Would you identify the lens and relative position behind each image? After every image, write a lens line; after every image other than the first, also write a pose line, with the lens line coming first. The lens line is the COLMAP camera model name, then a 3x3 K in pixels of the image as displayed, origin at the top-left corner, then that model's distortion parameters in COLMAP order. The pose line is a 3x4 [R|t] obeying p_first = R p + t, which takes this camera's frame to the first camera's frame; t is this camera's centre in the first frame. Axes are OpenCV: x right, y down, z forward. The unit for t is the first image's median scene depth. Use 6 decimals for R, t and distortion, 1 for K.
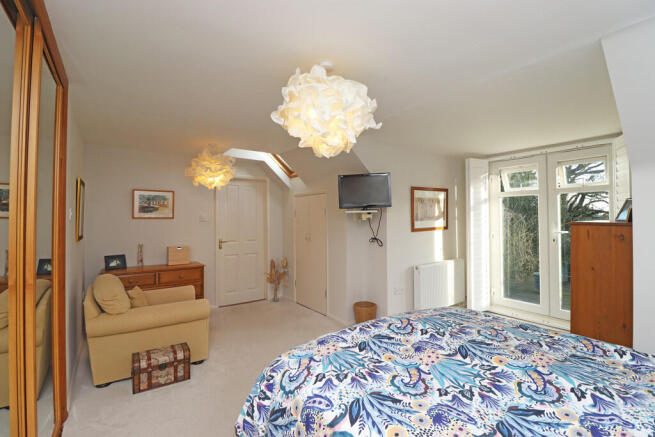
lens RADIAL K [[307.8, 0, 328.8], [0, 307.8, 207.9], [0, 0, 1]] dist [-0.047891, -0.014855]
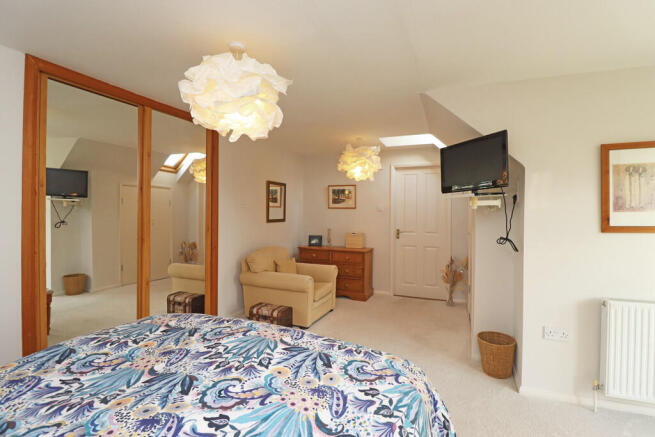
lens RADIAL K [[304.7, 0, 330.8], [0, 304.7, 213.9], [0, 0, 1]] dist [-0.001330, -0.014286]
pose [[0.510995, 0.013459, -0.859478, 0.476219], [0.017698, 0.999501, 0.026174, 0.025856], [0.859402, -0.028585, 0.510502, 0.345493]]
